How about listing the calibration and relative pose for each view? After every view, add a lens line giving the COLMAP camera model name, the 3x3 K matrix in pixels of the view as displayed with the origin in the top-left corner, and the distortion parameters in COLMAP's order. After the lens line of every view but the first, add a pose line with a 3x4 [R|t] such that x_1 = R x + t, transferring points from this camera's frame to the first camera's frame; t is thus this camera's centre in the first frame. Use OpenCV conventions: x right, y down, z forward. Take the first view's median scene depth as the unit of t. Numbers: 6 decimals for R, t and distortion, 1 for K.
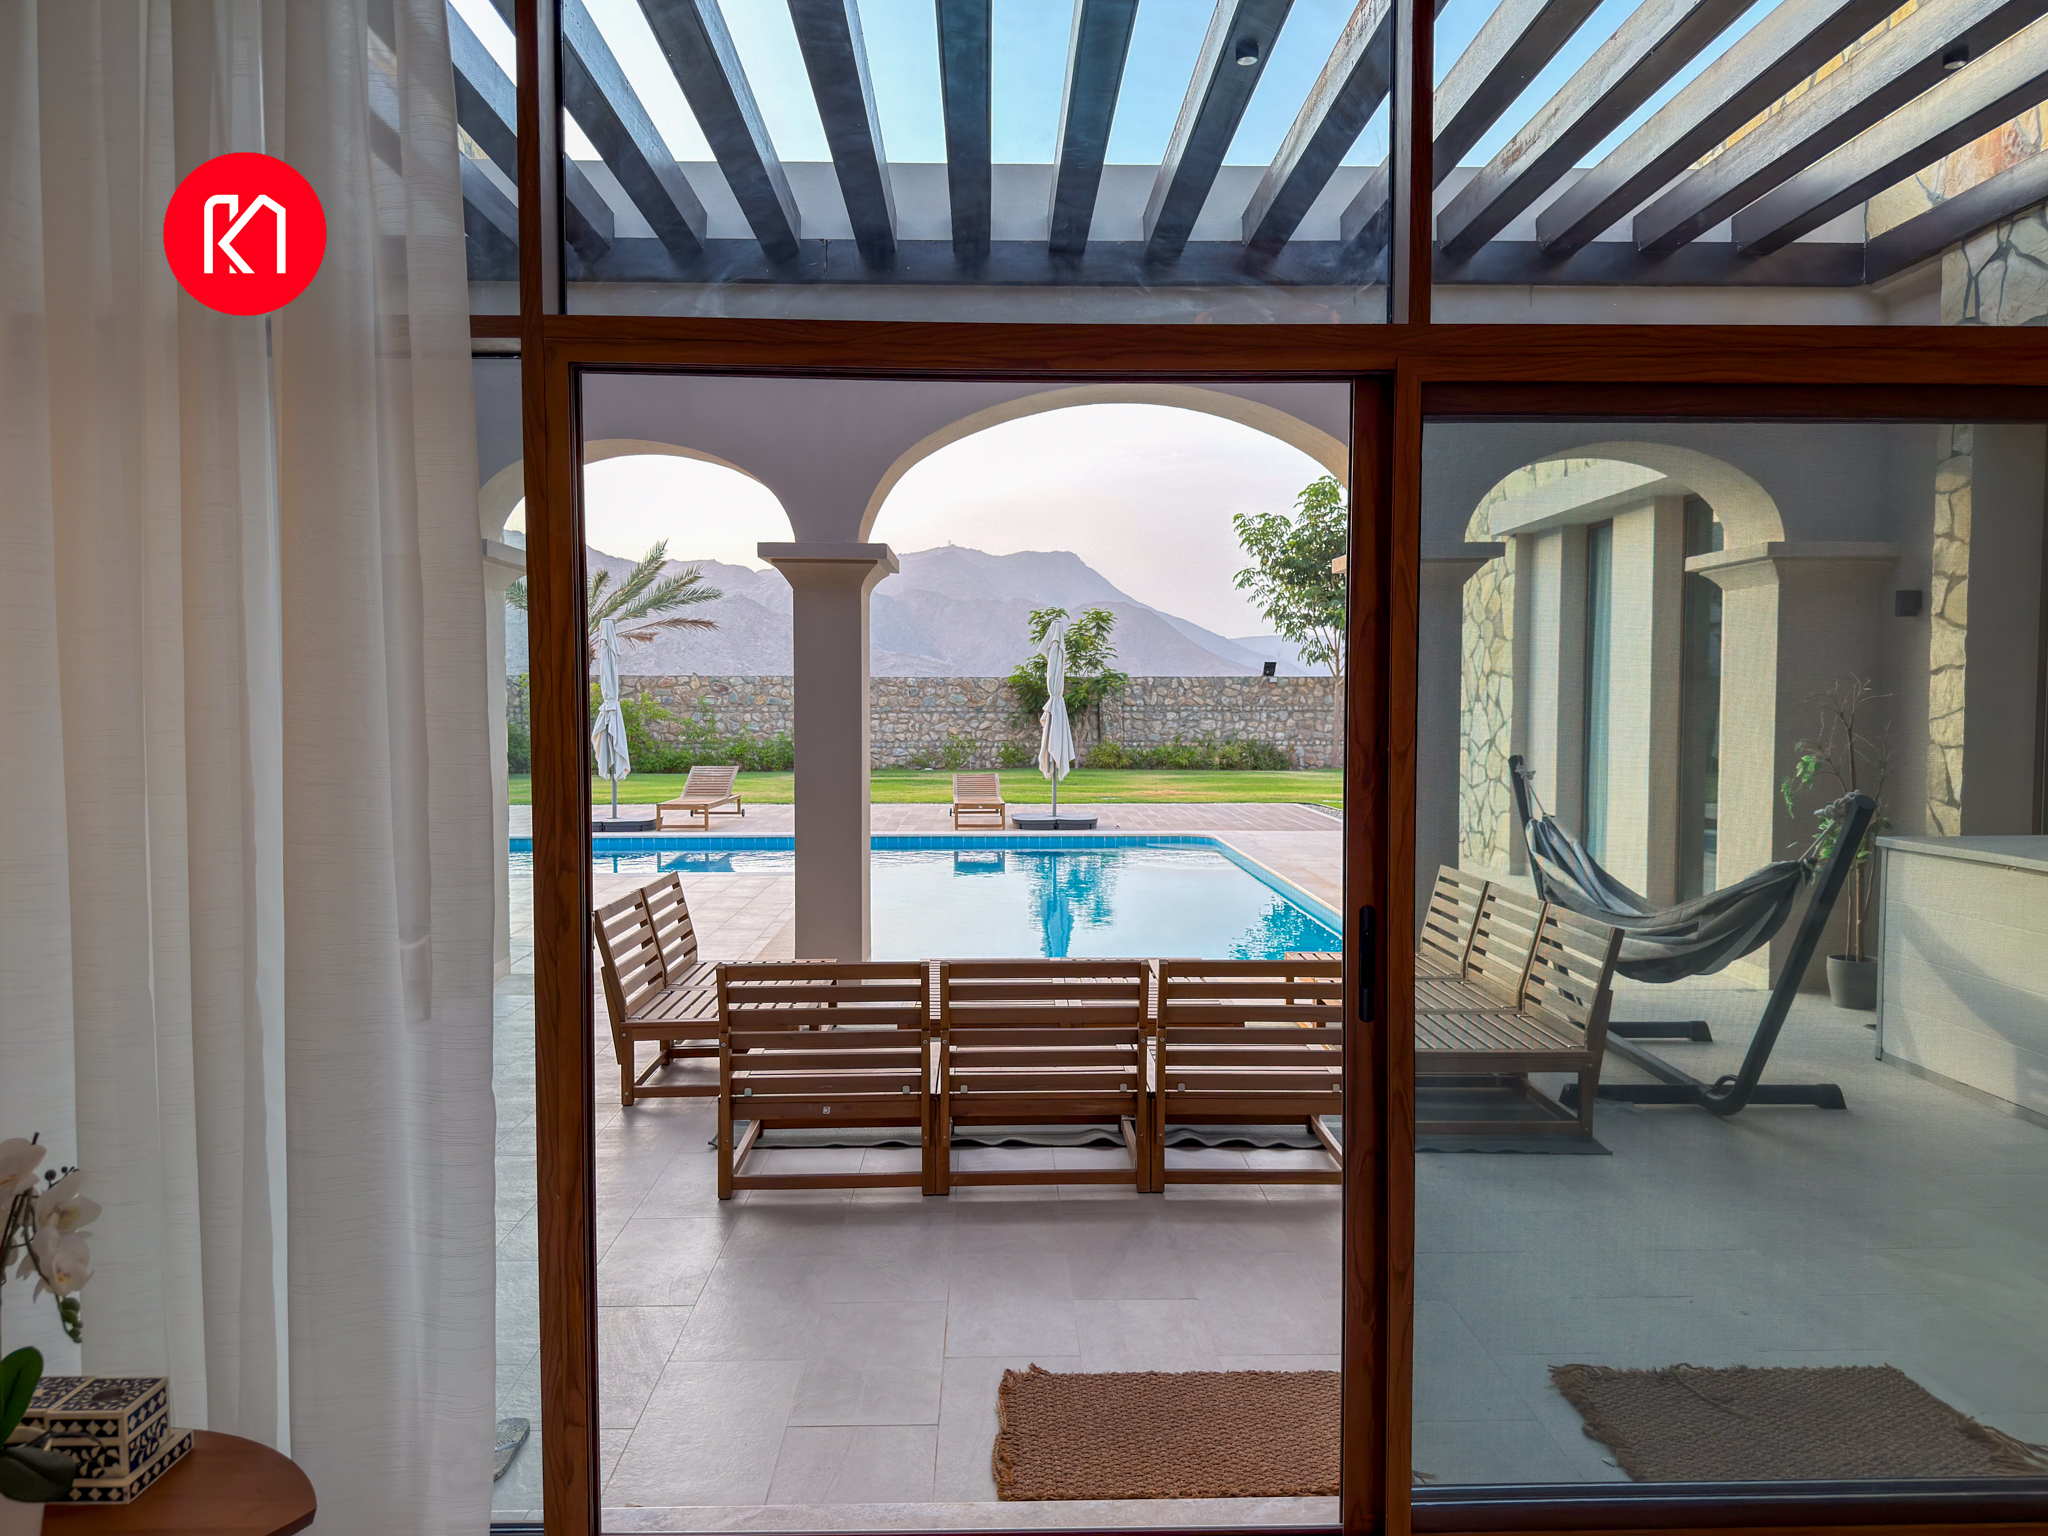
lens RADIAL K [[1443.1, 0, 1045.4], [0, 1443.1, 772.5], [0, 0, 1]] dist [0.064159, -0.075889]
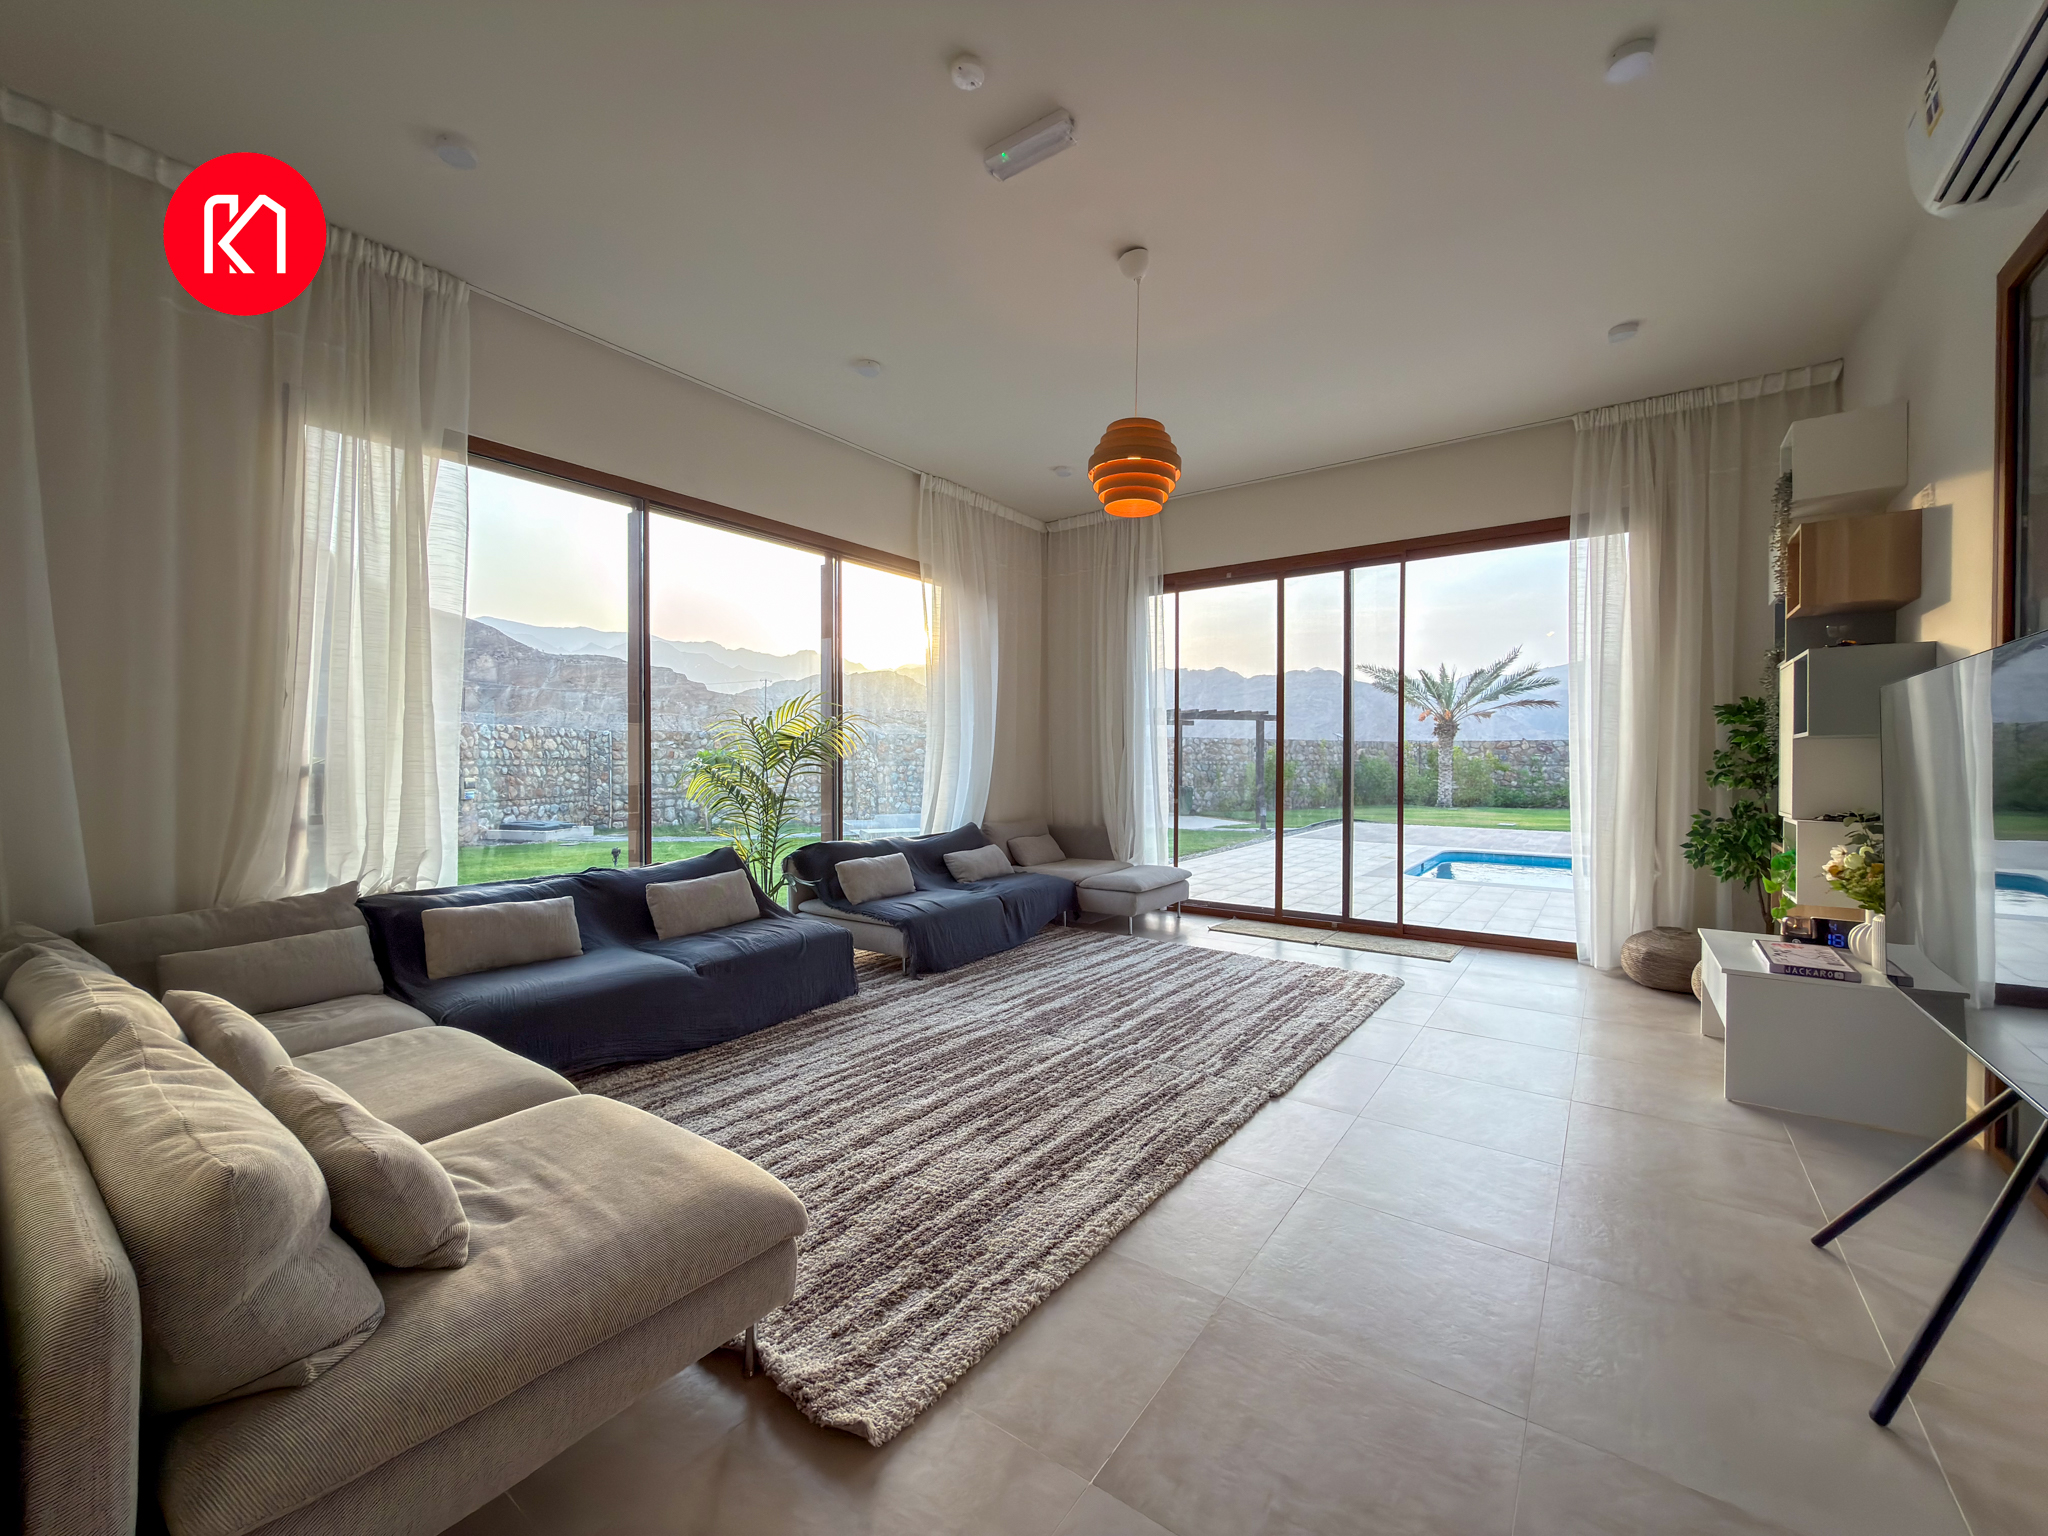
lens RADIAL K [[819.3, 0, 1024.9], [0, 819.3, 769.4], [0, 0, 1]] dist [0.000629, 0.000642]
pose [[0.784821, 0.009047, -0.619656, -0.699521], [-0.034830, 0.998957, -0.029529, 0.012780], [0.618743, 0.044757, 0.784318, 0.354346]]
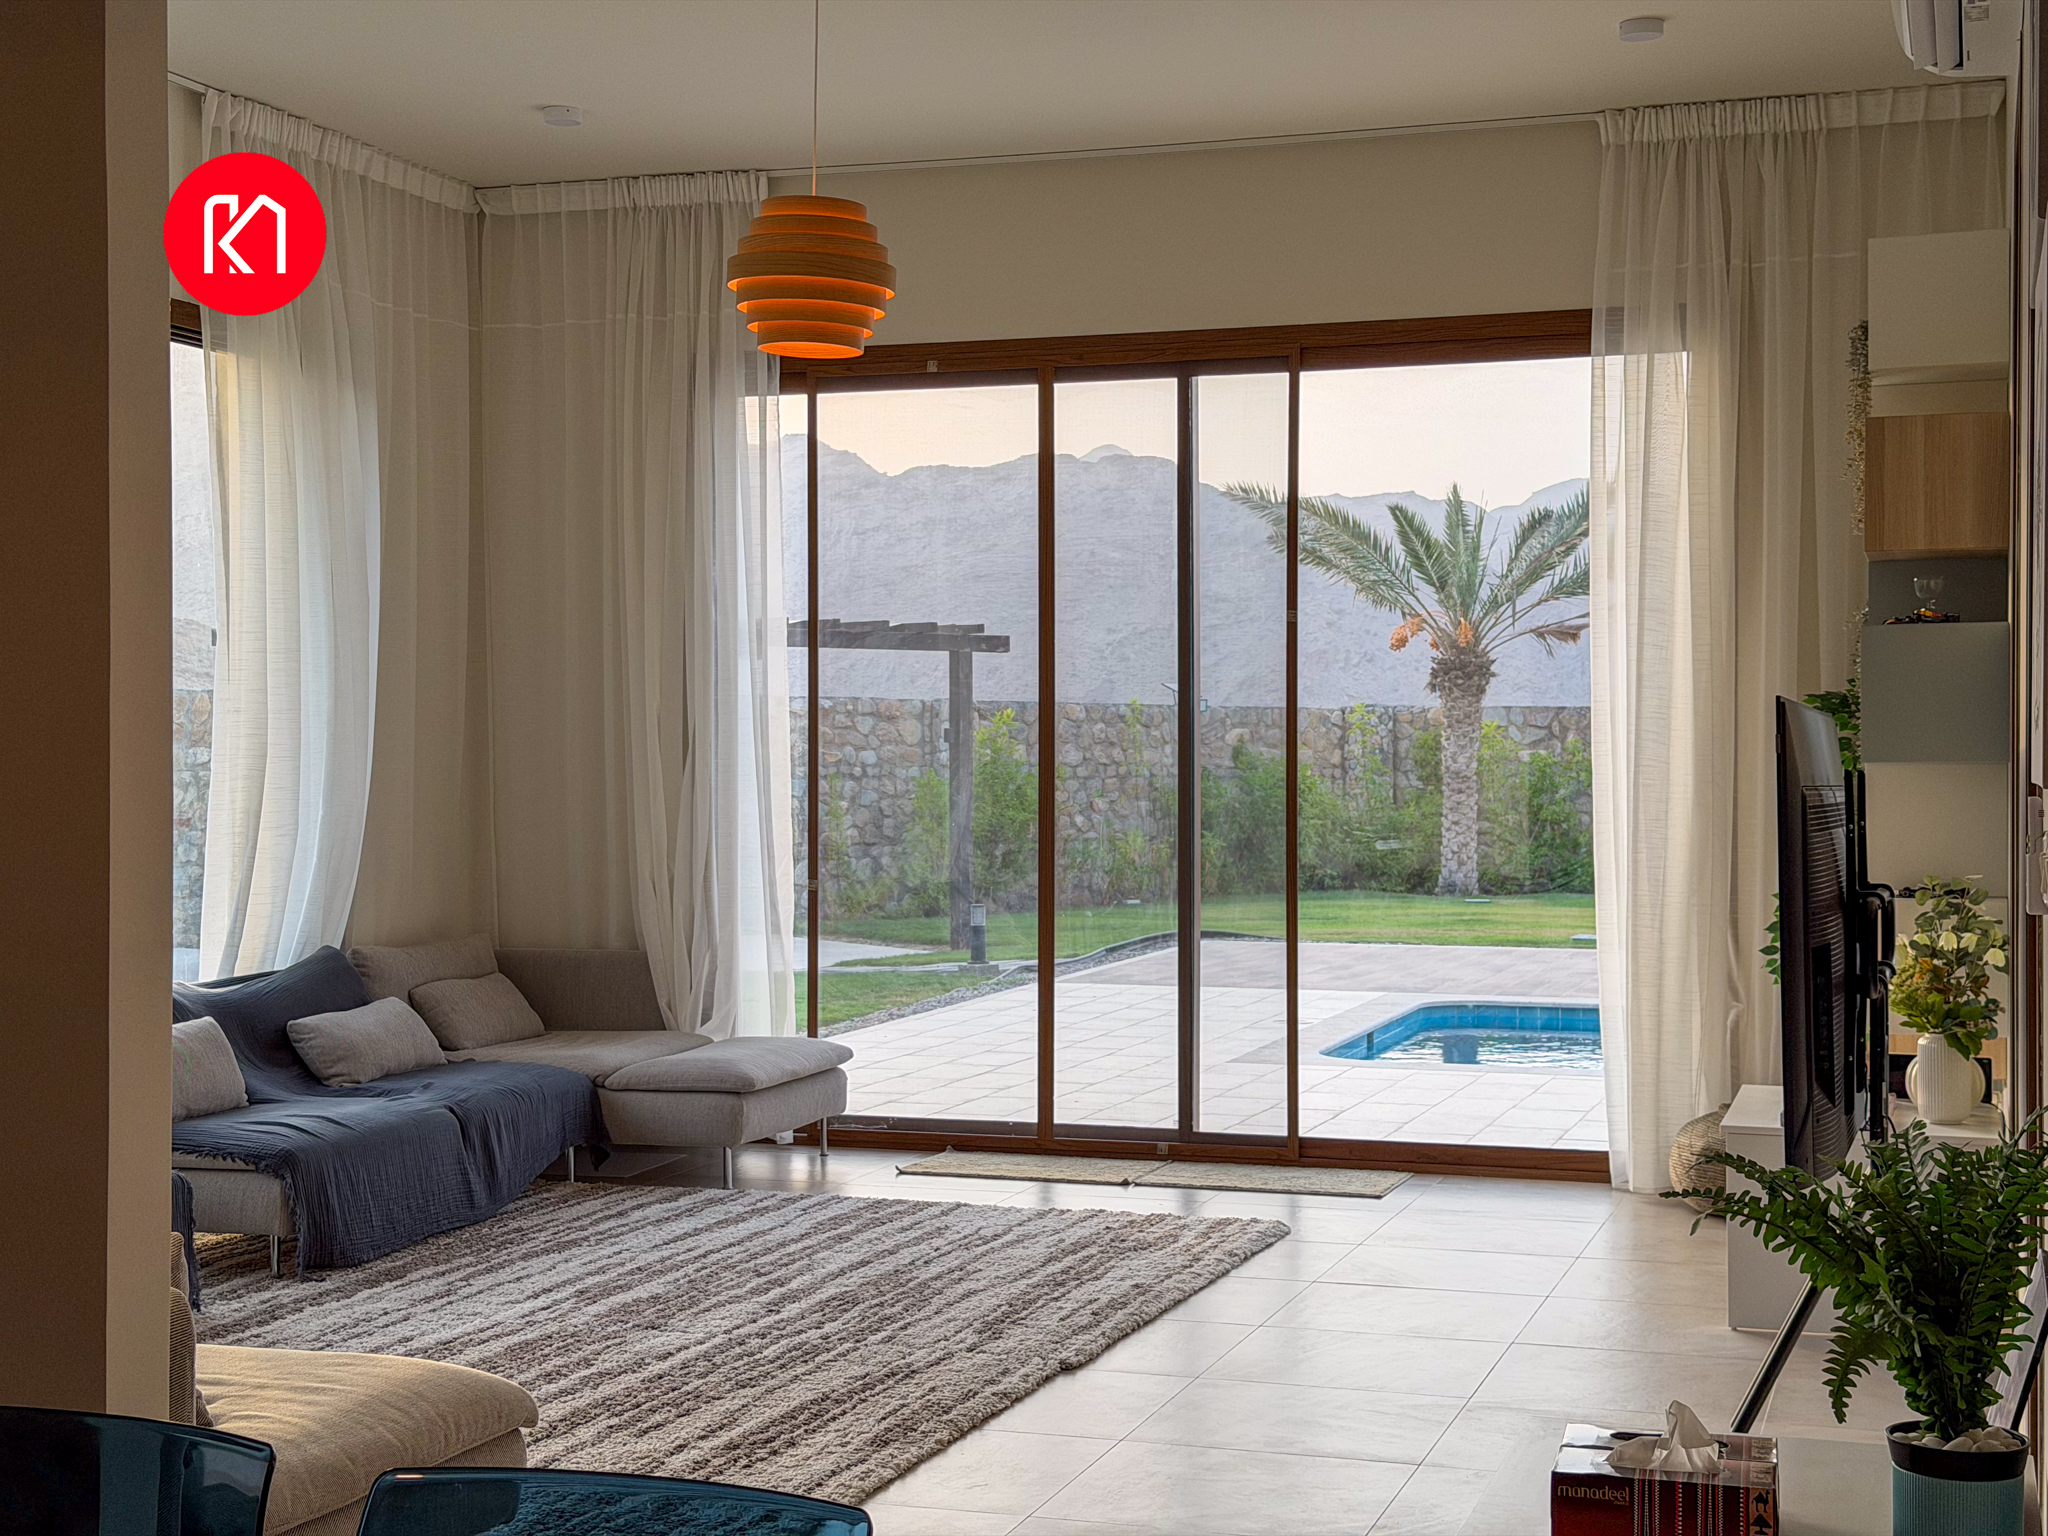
lens RADIAL K [[2877.3, 0, 1014.8], [0, 2877.3, 779.5], [0, 0, 1]] dist [0.094026, 0.000000]
pose [[0.935961, 0.003443, -0.352087, -0.530917], [-0.018580, 0.999042, -0.039621, 0.018676], [0.351613, 0.043625, 0.935128, -0.167000]]
